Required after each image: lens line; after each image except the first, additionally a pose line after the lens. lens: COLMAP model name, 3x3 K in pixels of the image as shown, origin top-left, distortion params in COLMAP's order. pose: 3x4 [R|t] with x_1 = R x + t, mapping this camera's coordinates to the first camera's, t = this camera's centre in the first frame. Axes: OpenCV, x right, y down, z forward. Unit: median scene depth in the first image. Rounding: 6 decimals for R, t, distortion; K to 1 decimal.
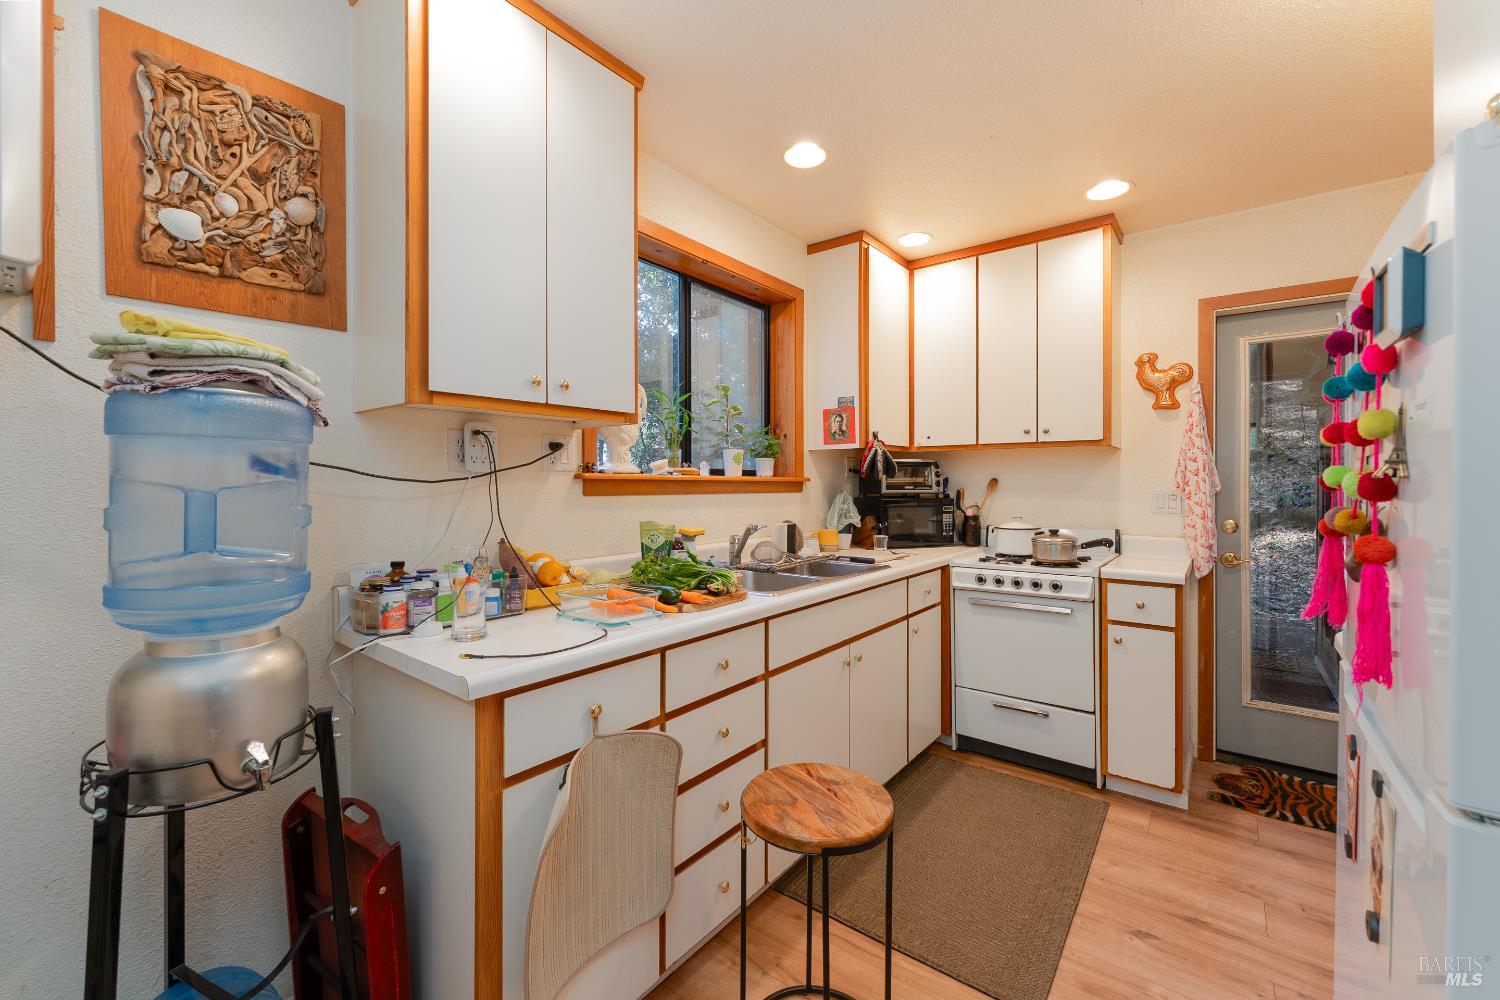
lens RADIAL K [[607.0, 0, 747.1], [0, 607.0, 488.3], [0, 0, 1]] dist [-0.000080, -0.000005]
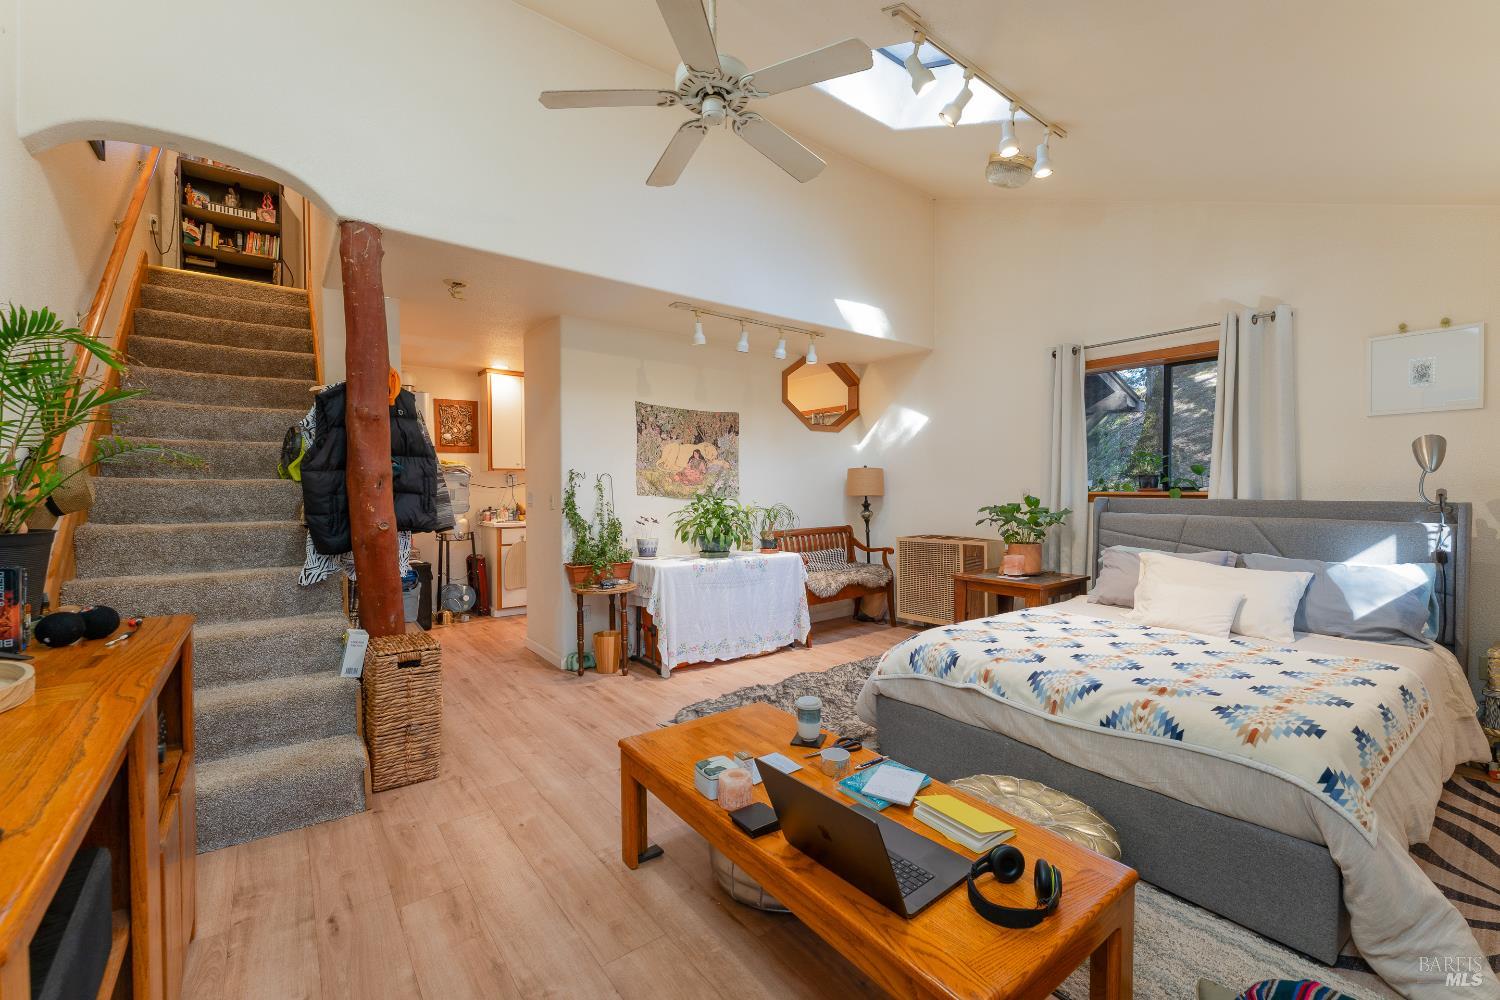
lens RADIAL K [[607.0, 0, 752.6], [0, 607.0, 503.3], [0, 0, 1]] dist [-0.000080, -0.000005]
pose [[0.972063, 0.001064, -0.234717, 2.431511], [0.003826, 0.999785, 0.020377, 0.019943], [0.234688, -0.020706, 0.971850, -2.972019]]
